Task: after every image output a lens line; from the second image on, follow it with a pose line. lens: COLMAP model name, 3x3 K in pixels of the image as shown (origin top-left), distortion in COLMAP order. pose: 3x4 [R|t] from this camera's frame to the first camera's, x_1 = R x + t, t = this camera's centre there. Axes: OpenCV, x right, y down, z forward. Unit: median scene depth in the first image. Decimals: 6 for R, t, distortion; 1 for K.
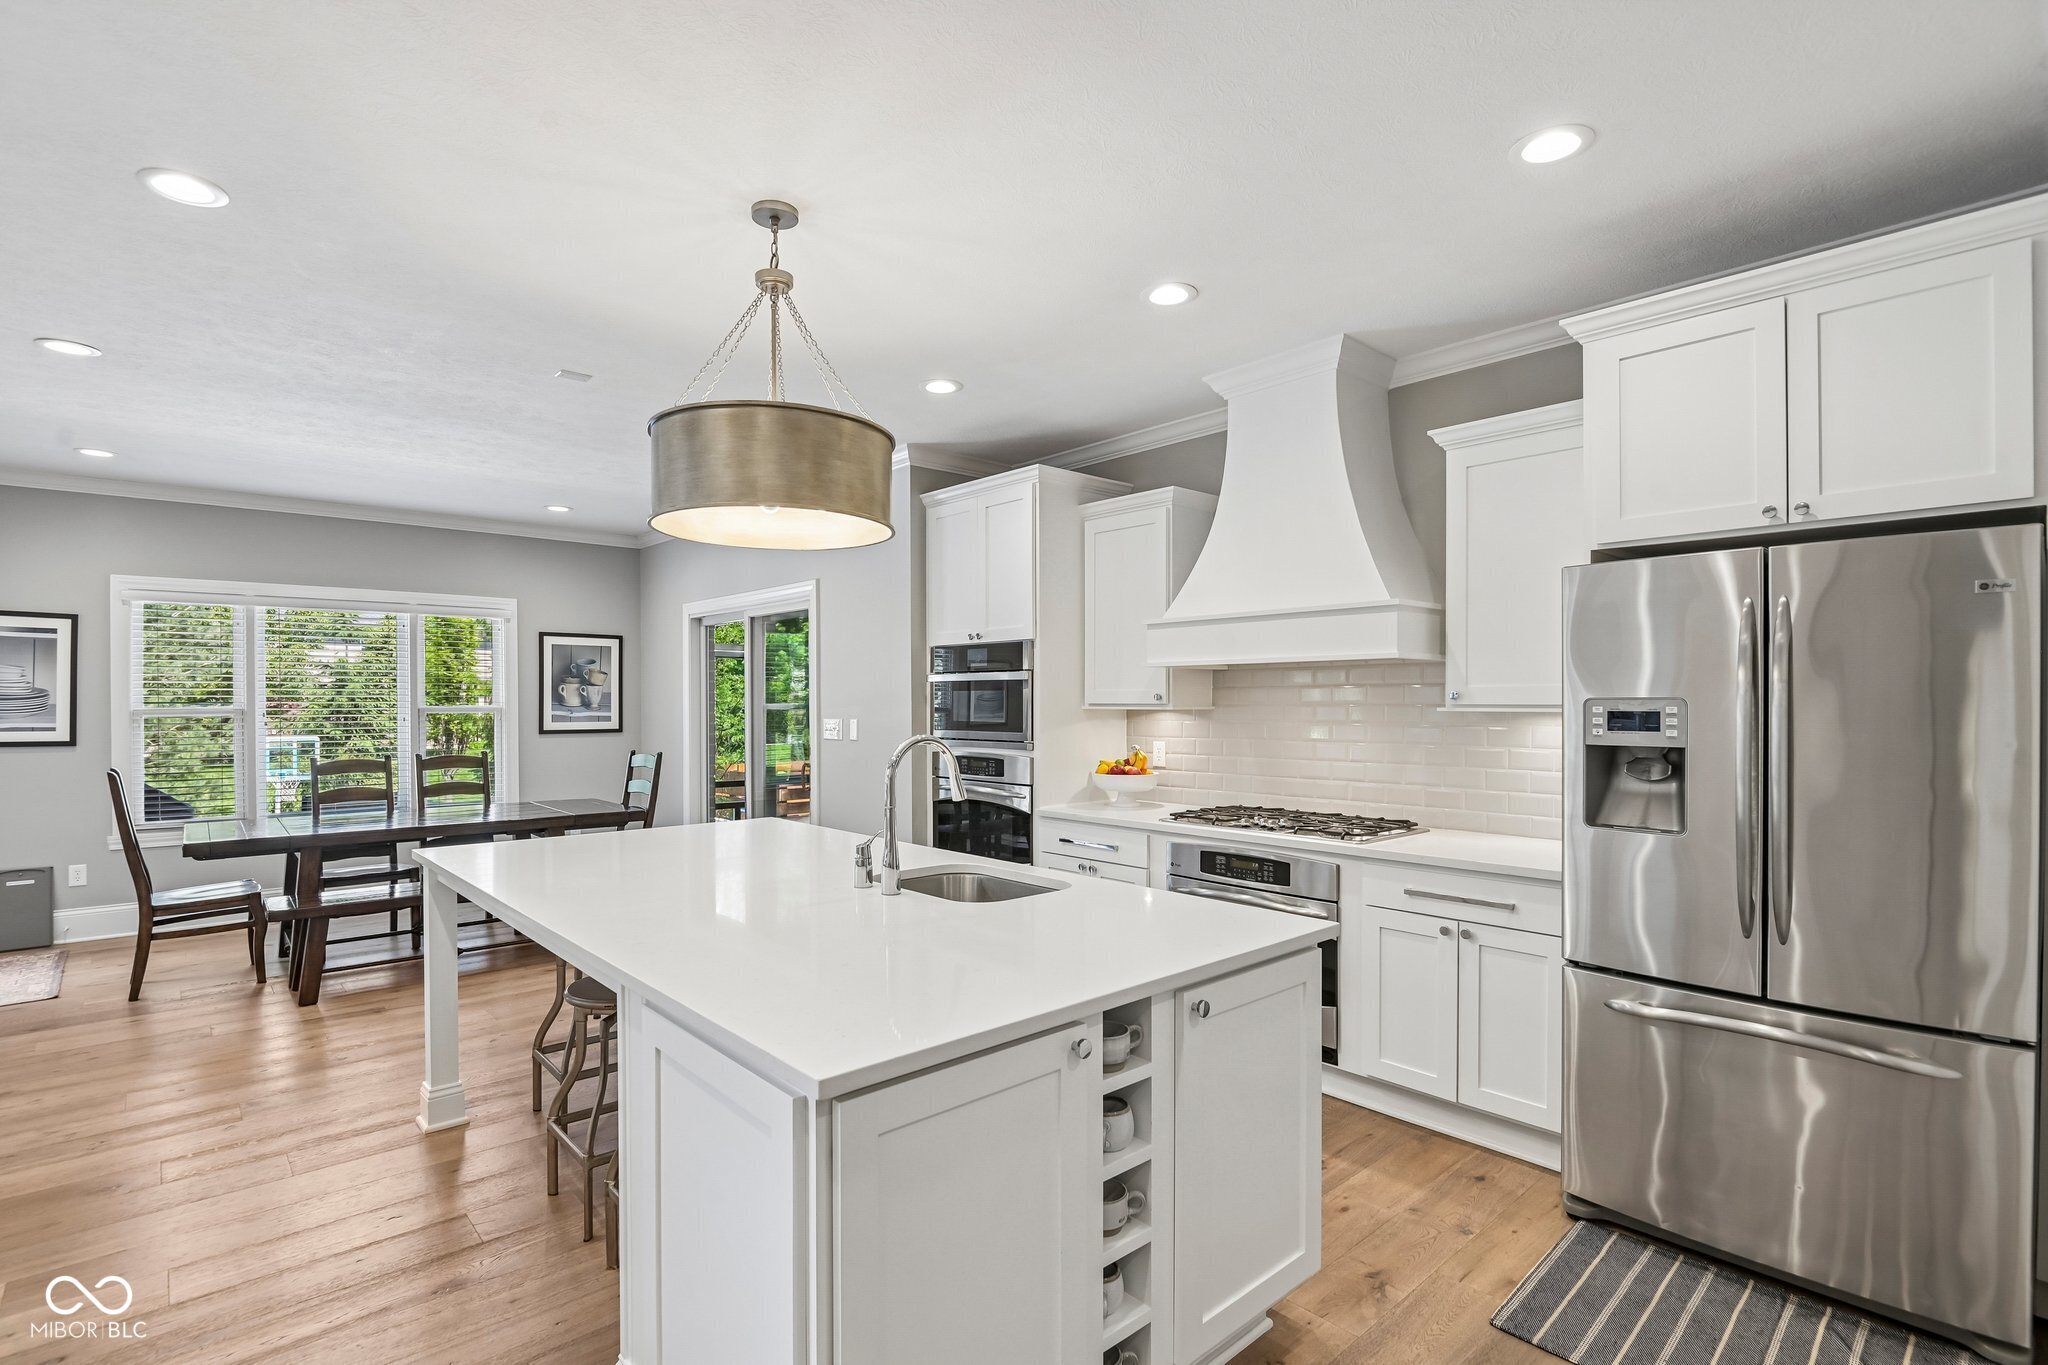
lens RADIAL K [[955.1, 0, 1003.7], [0, 955.1, 706.2], [0, 0, 1]] dist [-0.004926, -0.007260]
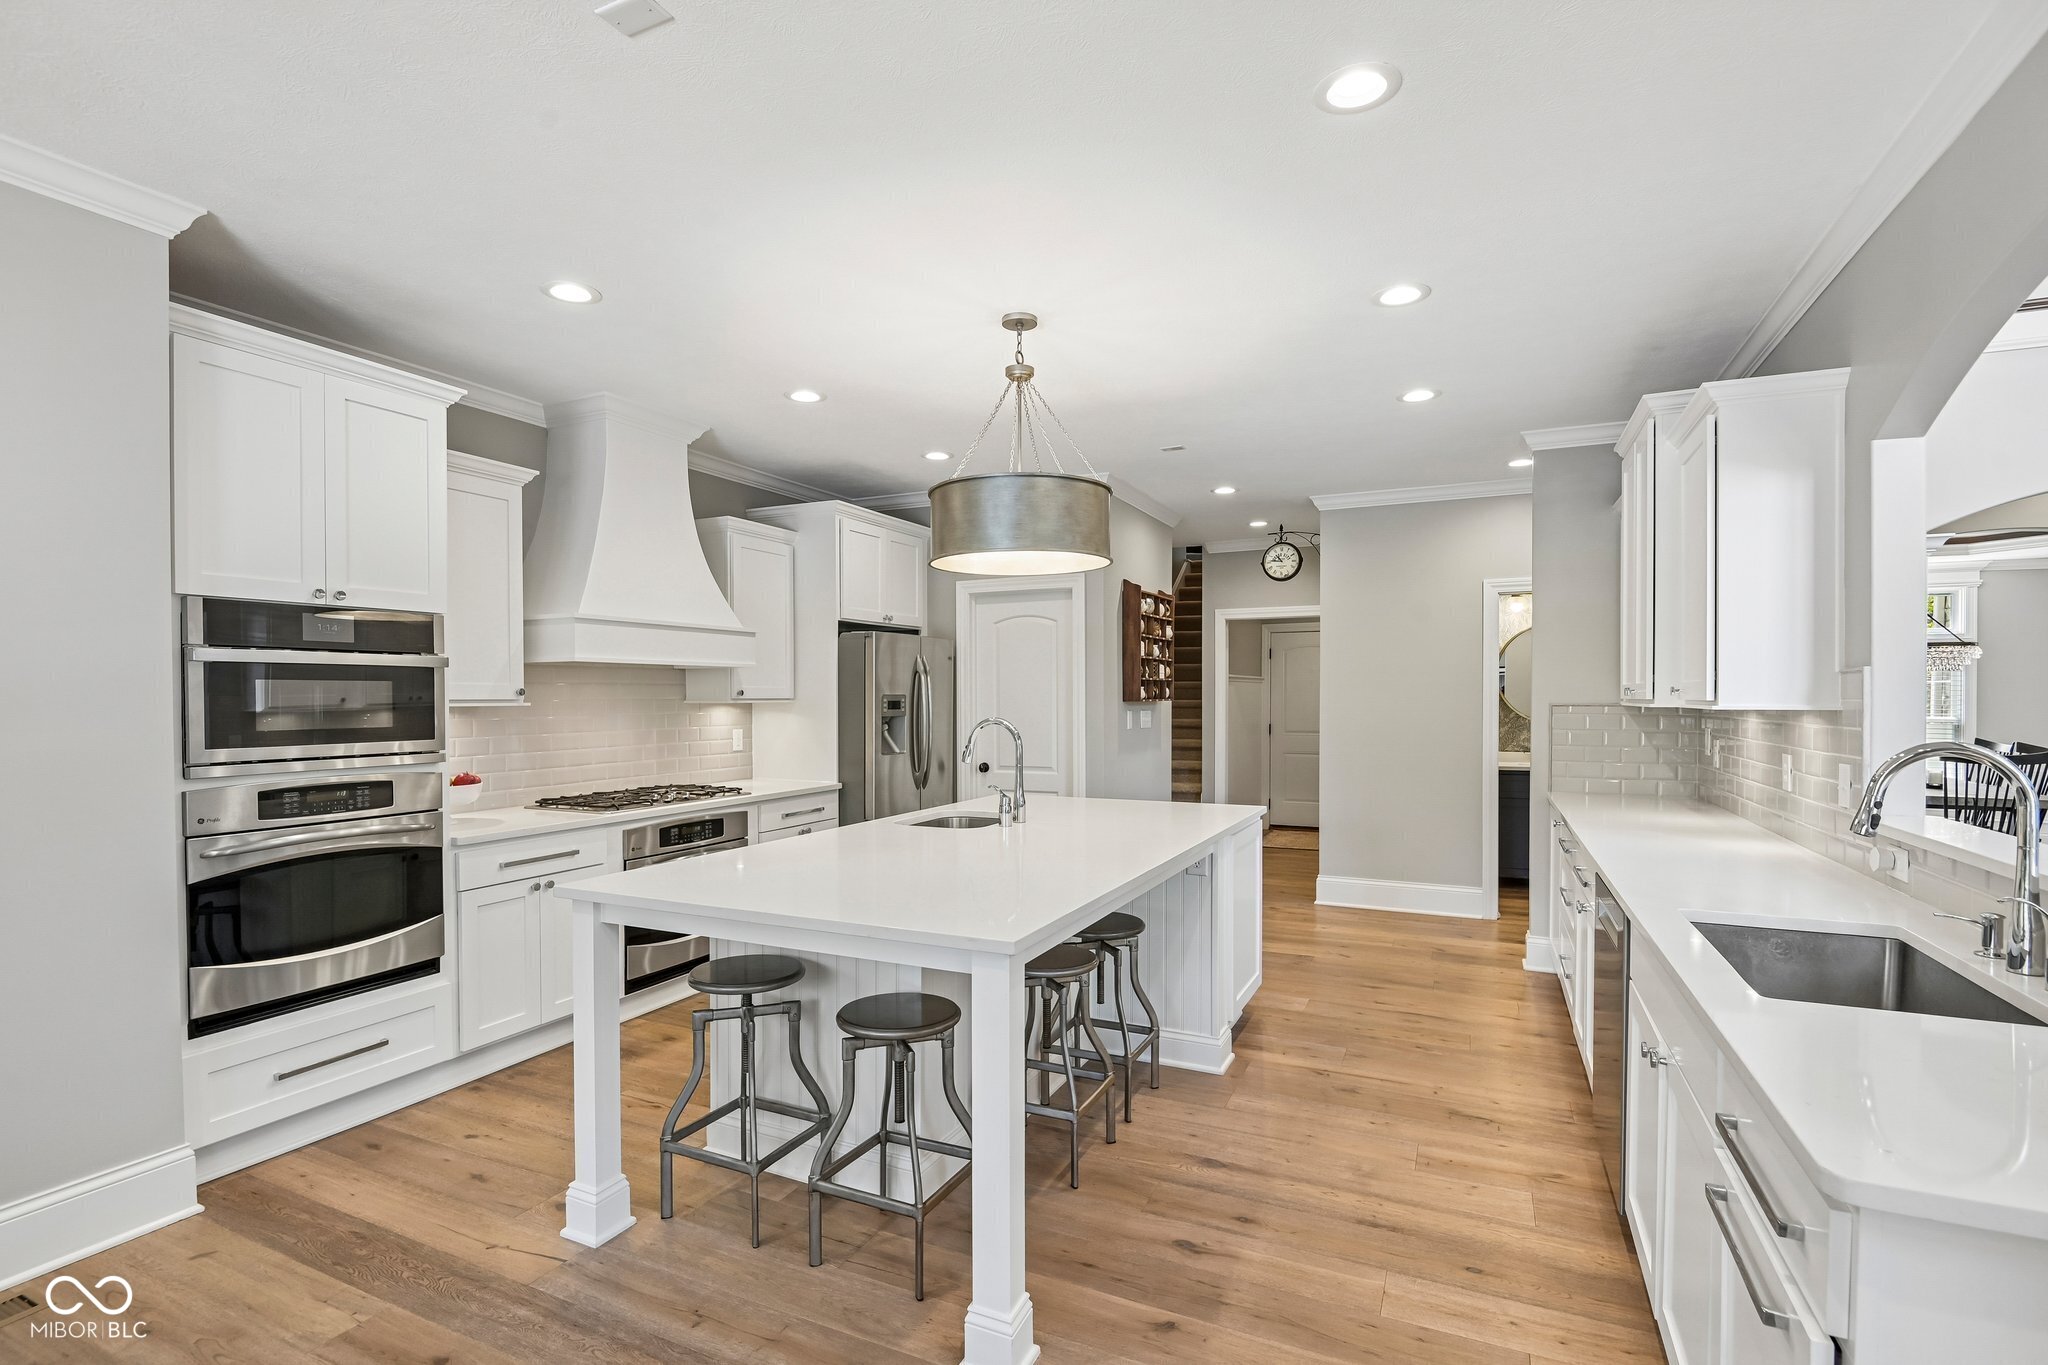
lens RADIAL K [[954.9, 0, 1015.9], [0, 954.9, 709.1], [0, 0, 1]] dist [0.001214, -0.007805]
pose [[-0.371187, -0.016077, 0.928419, -0.829709], [0.002250, 0.999832, 0.018214, -0.007888], [-0.928555, 0.008850, -0.371088, 0.853342]]
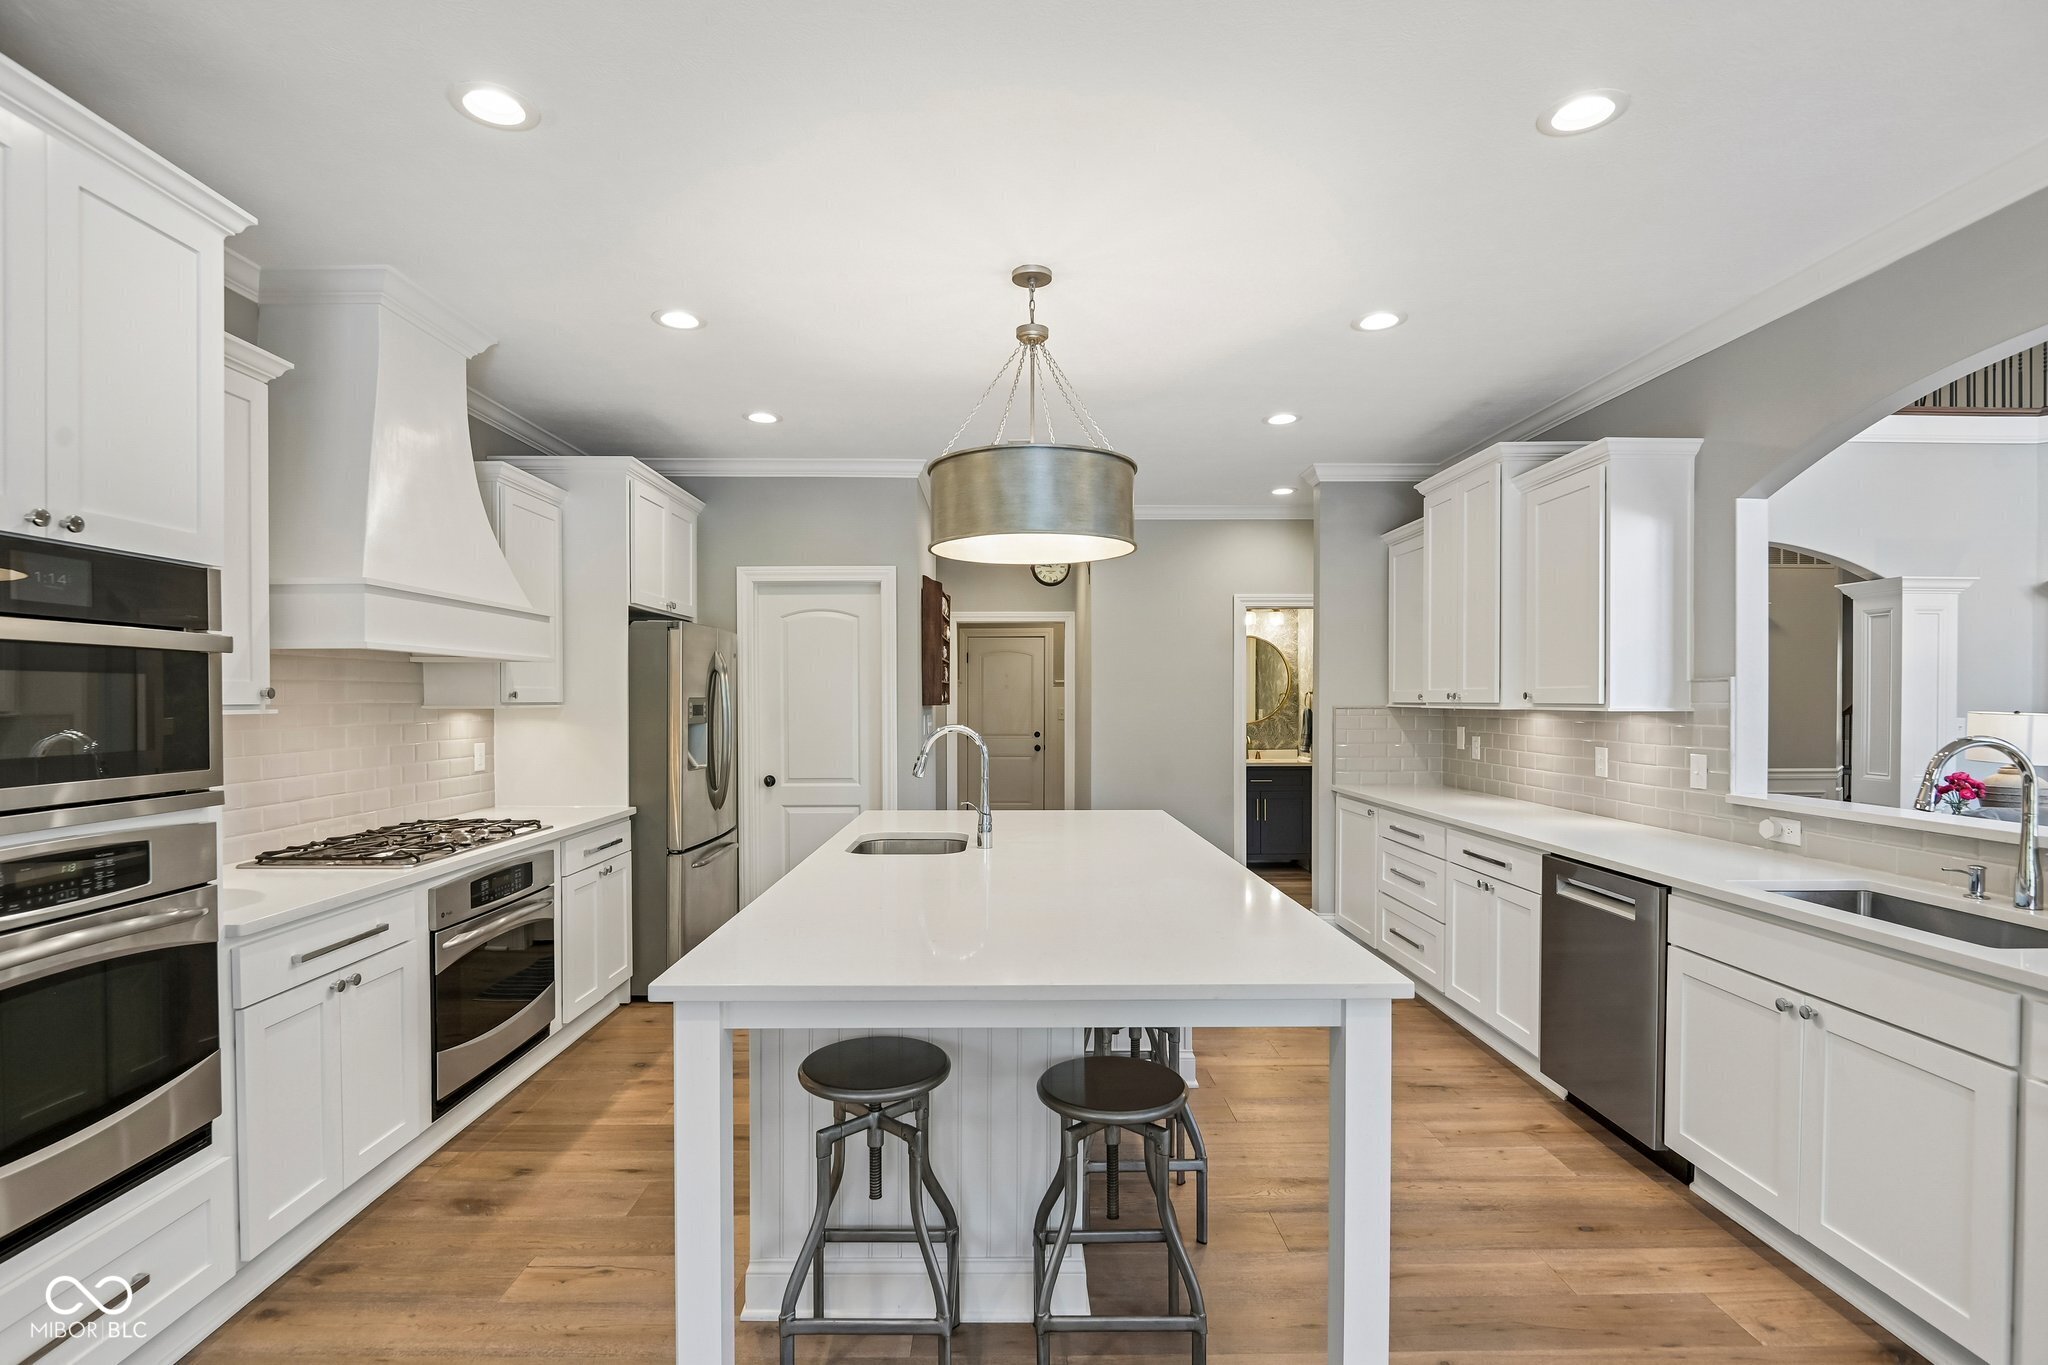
lens RADIAL K [[955.1, 0, 1003.7], [0, 955.1, 706.2], [0, 0, 1]] dist [-0.004926, -0.007260]
pose [[-0.739593, -0.008396, 0.673001, -0.563216], [-0.000637, 0.999930, 0.011775, -0.007527], [-0.673054, 0.008280, -0.739547, 1.076891]]
